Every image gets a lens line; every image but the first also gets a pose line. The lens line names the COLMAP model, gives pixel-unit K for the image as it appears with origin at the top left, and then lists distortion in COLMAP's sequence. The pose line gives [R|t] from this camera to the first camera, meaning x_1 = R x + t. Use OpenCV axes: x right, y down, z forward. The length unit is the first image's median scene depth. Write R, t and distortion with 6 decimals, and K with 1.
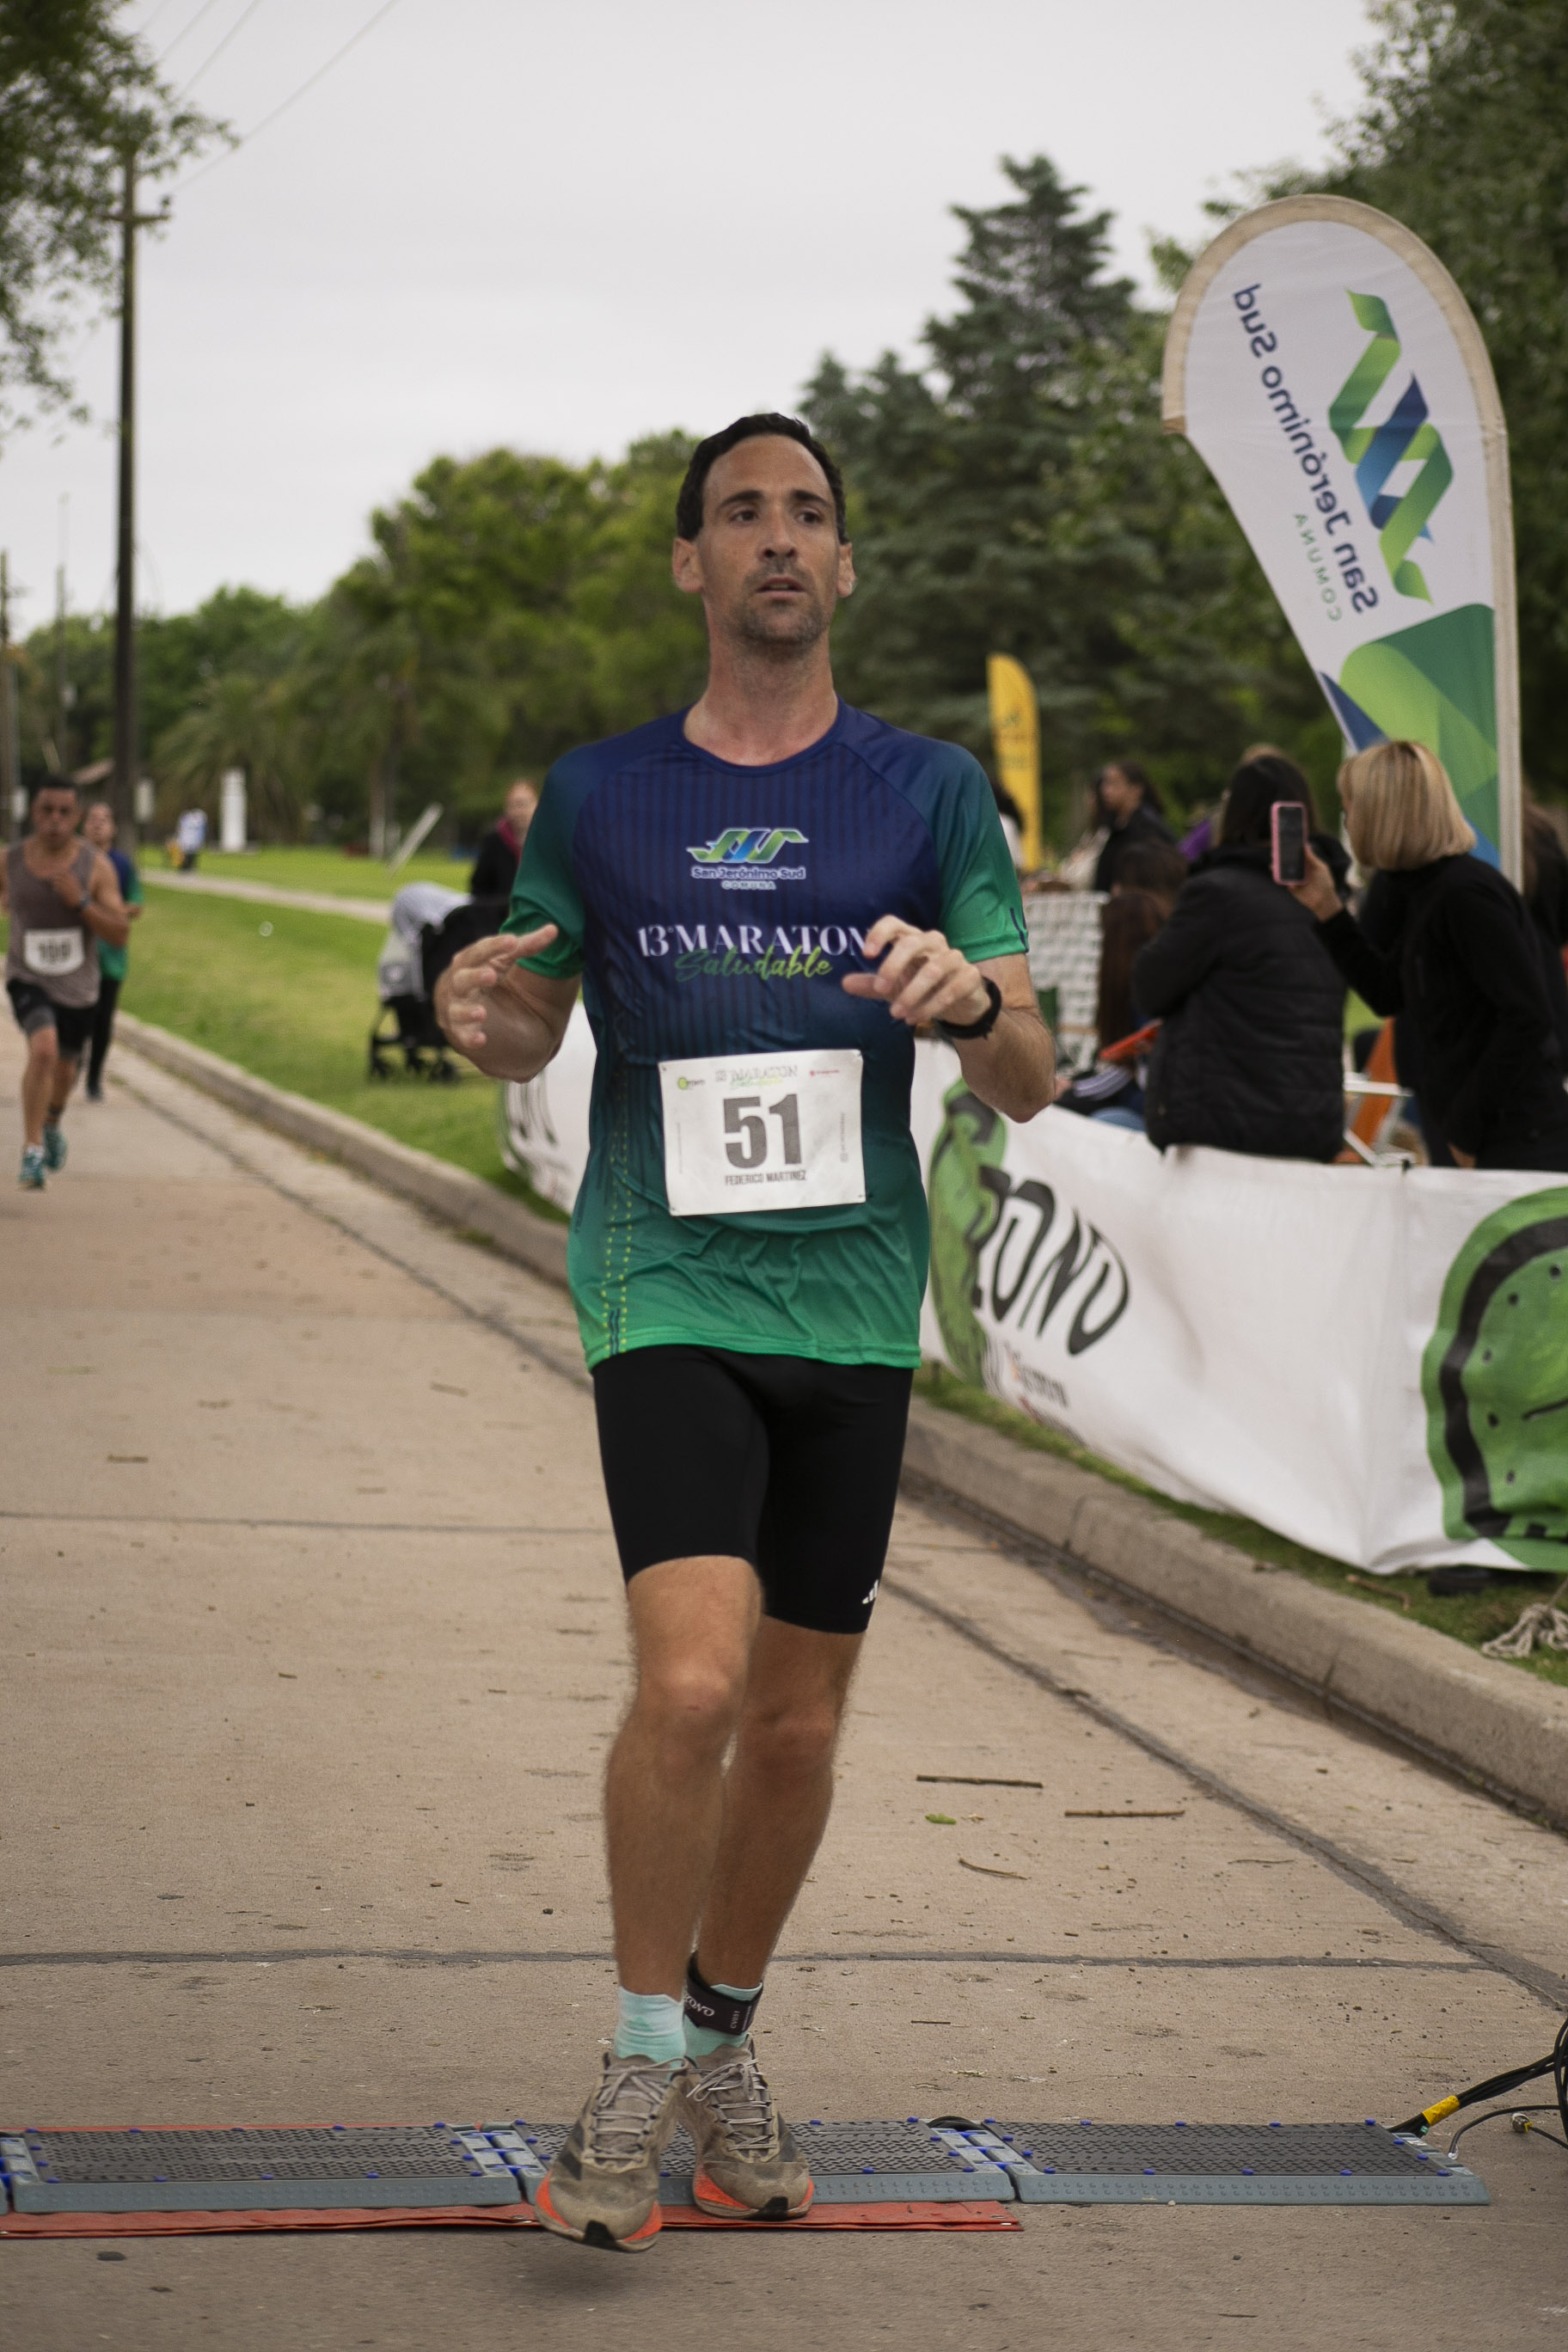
lens RADIAL K [[6313.4, 0, 784.0], [0, 6313.4, 1176.0], [0, 0, 1]] dist [0.174053, 0.541049]
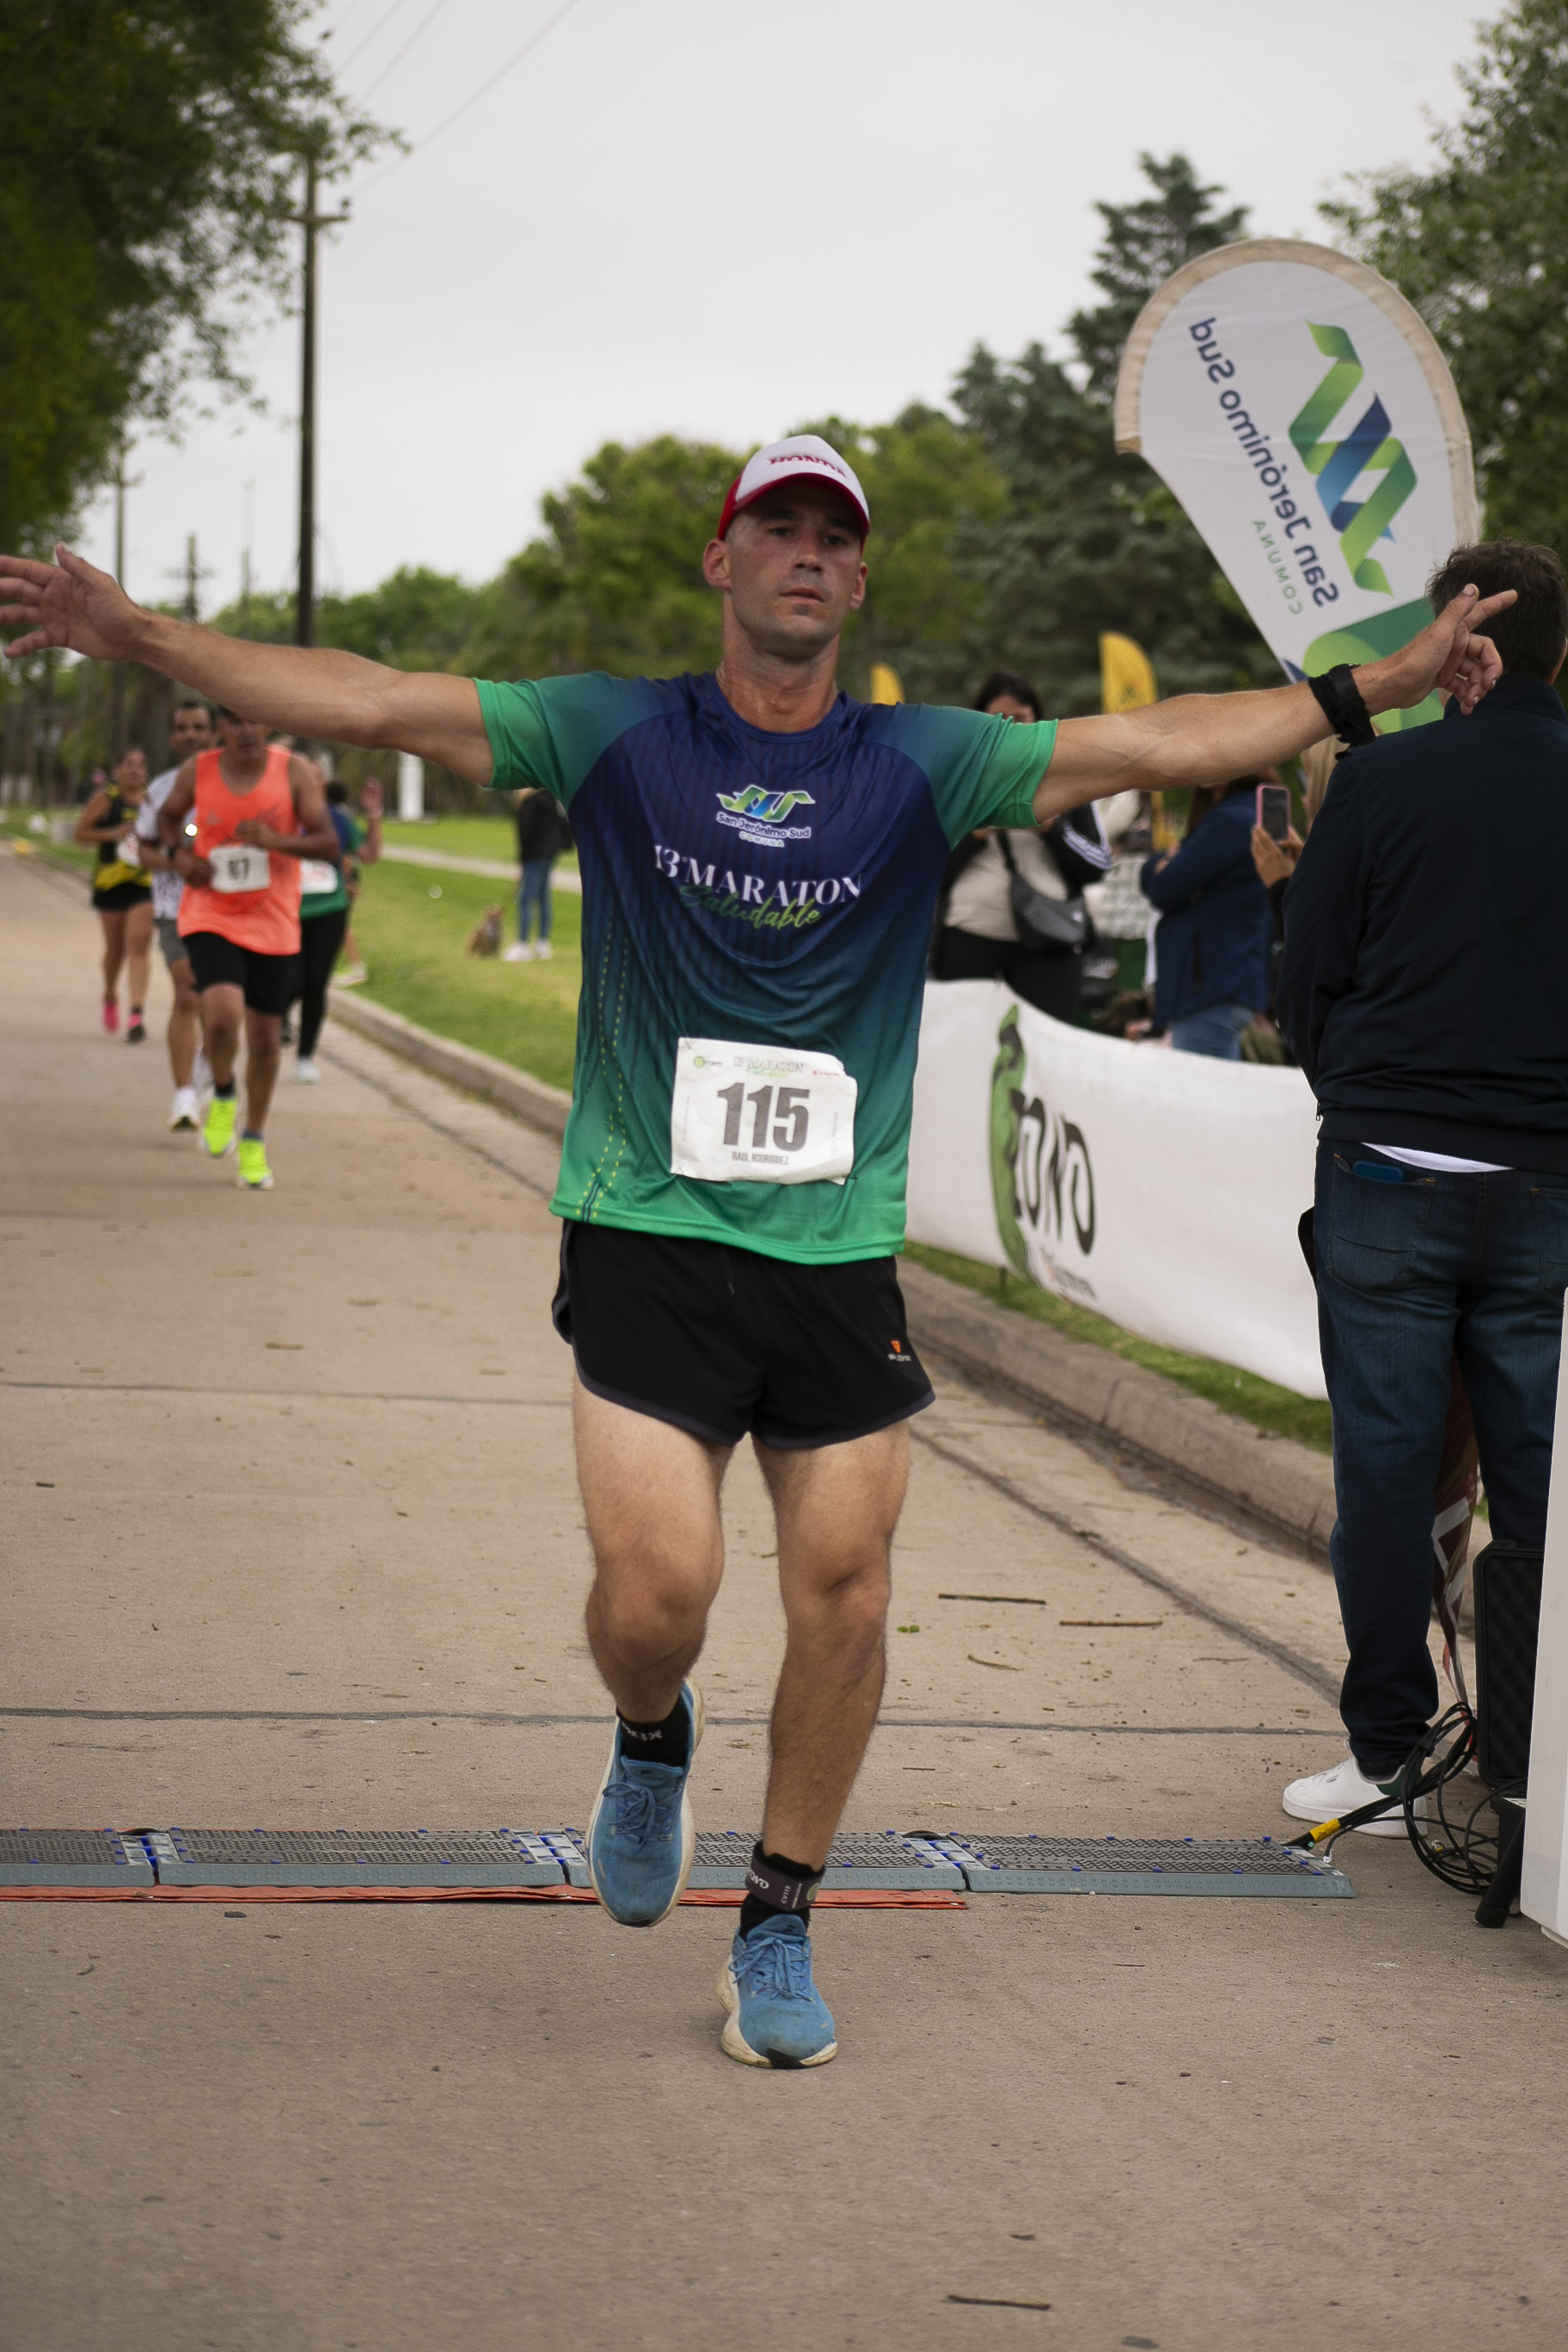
lens RADIAL K [[6105.7, 0, 783.9], [0, 6105.7, 1211.7], [0, 0, 1]] dist [0.103129, 1.177483]
pose [[0.999642, 0.003070, -0.026573, 0.020886], [-0.002743, 0.999920, 0.012339, 0.009483], [0.026609, -0.012262, 0.999571, -0.124229]]
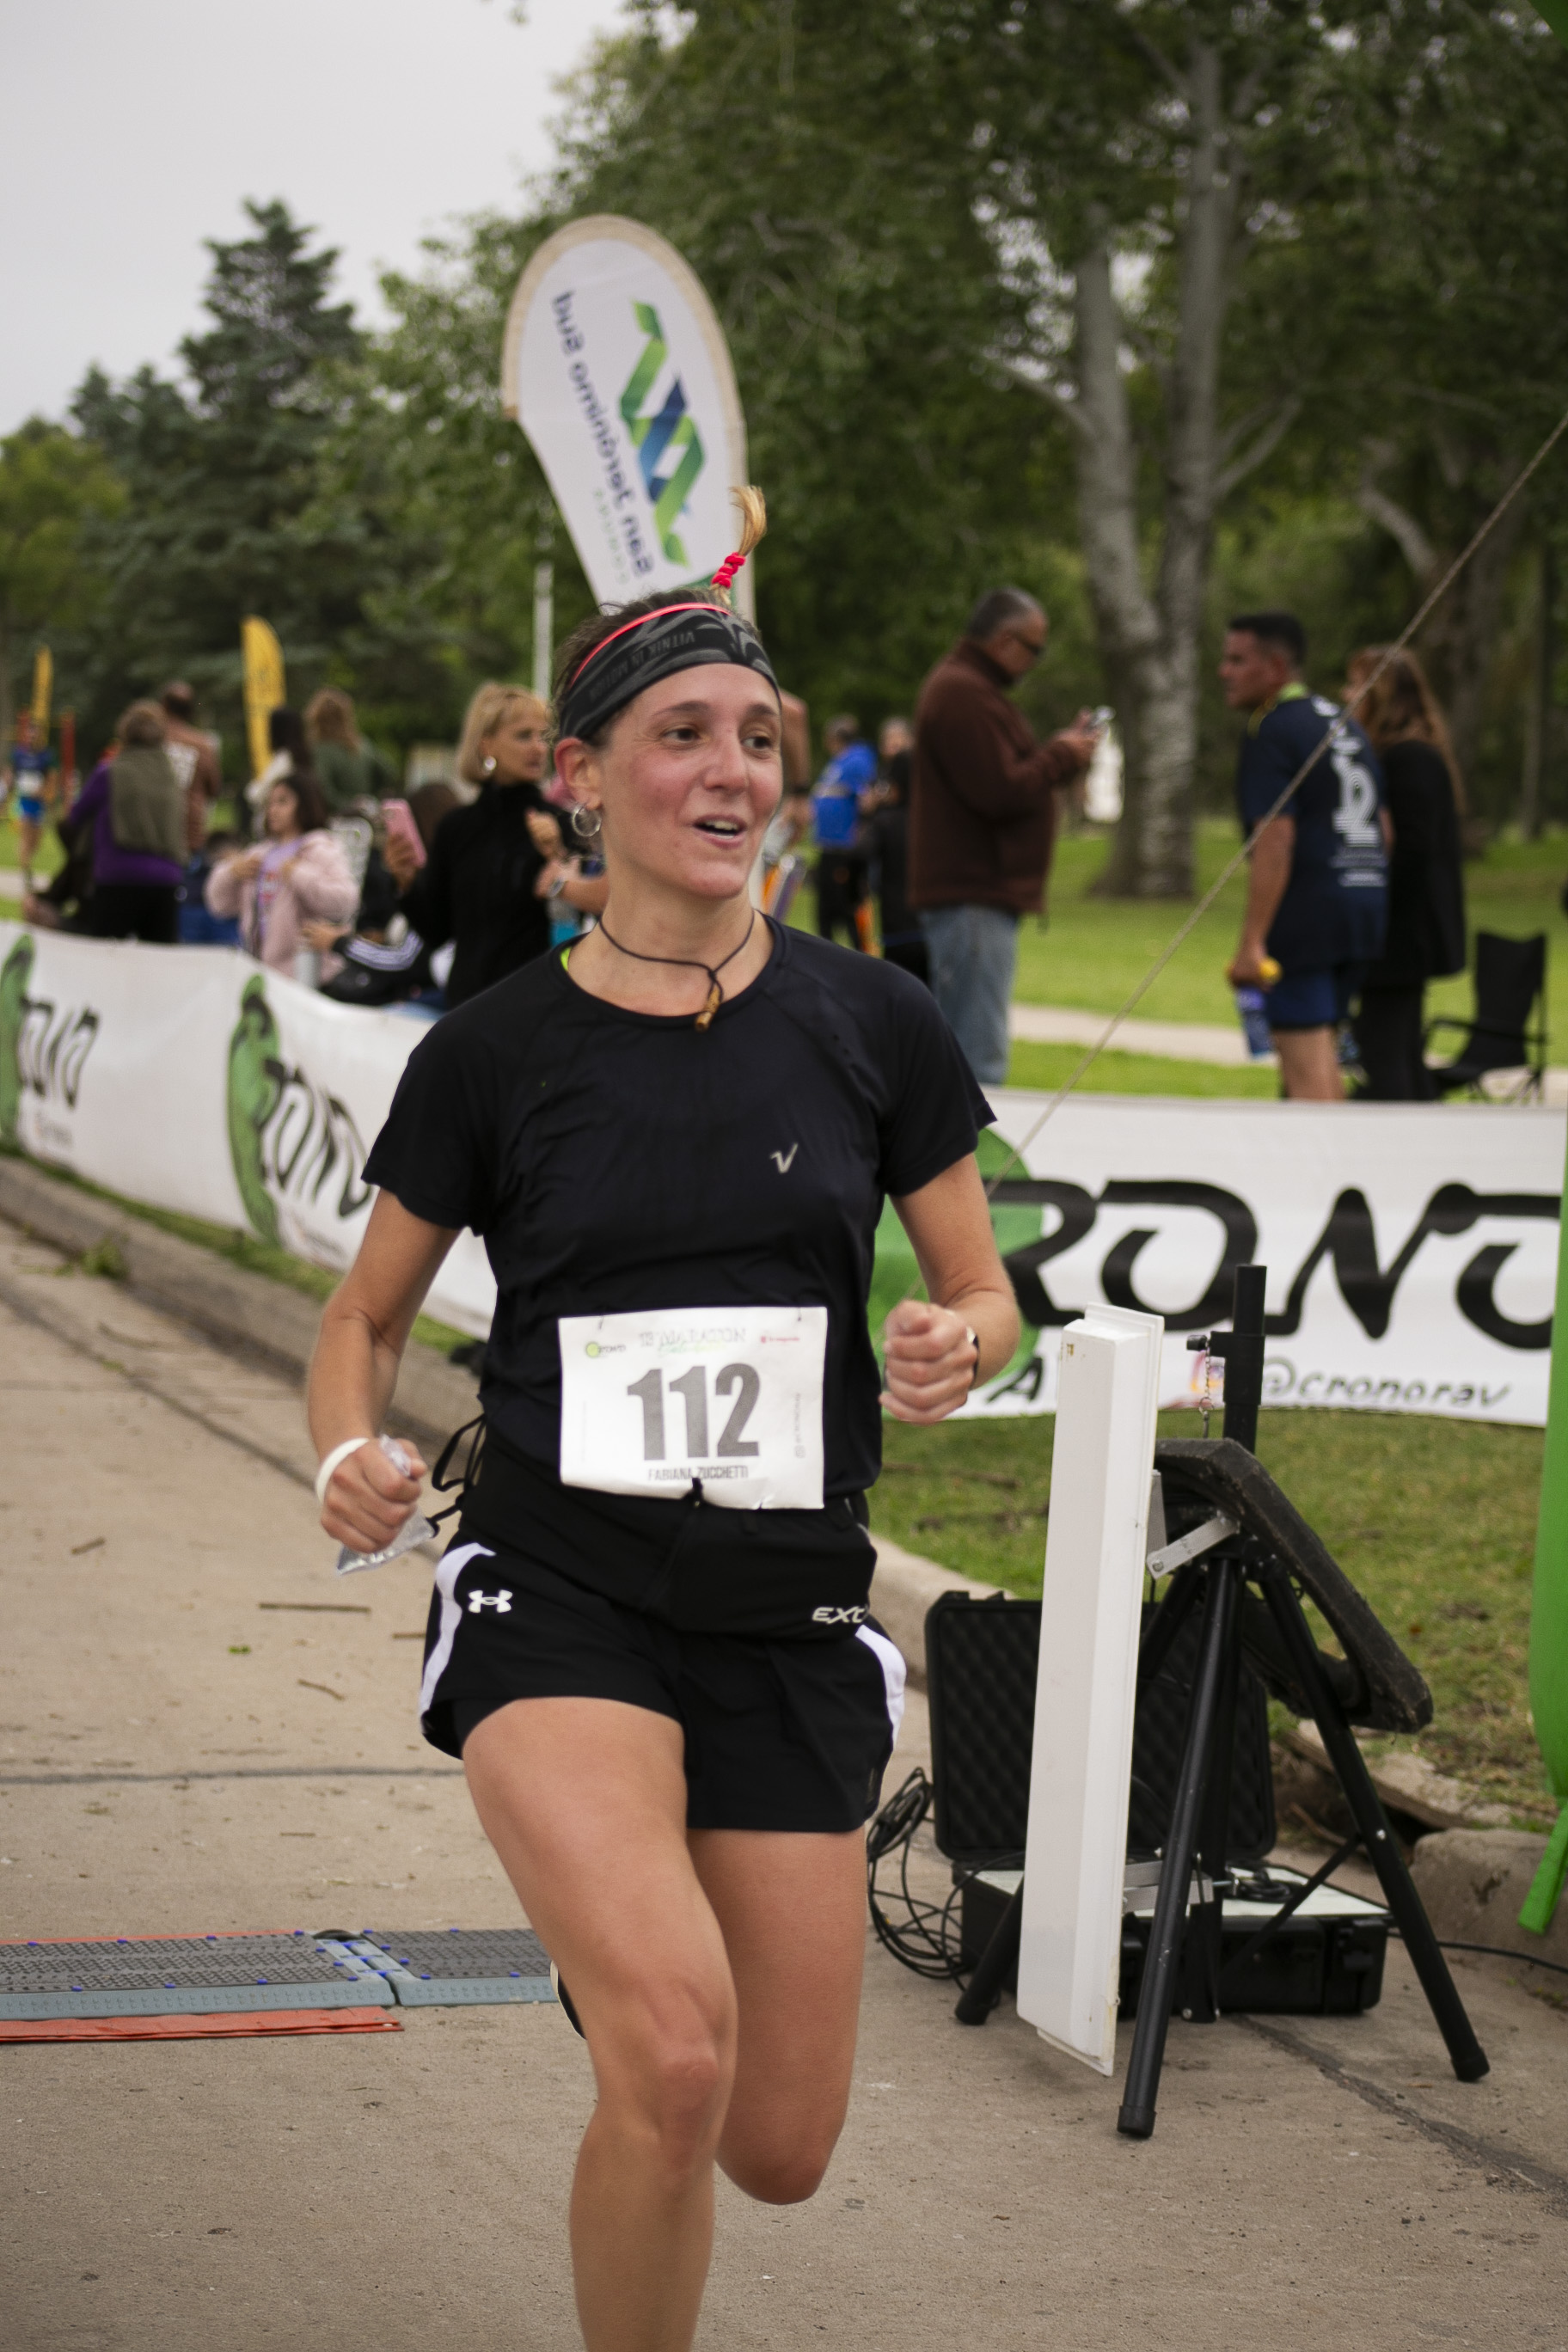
lens RADIAL K [[5272.6, 0, 784.0], [0, 5272.6, 1176.0], [0, 0, 1]] dist [-0.072201, 0.409798]
pose [[0.990580, -0.009781, 0.136588, -0.013114], [0.006684, 0.999711, 0.023109, -0.002703], [-0.136775, -0.021979, 0.990358, 0.051685]]
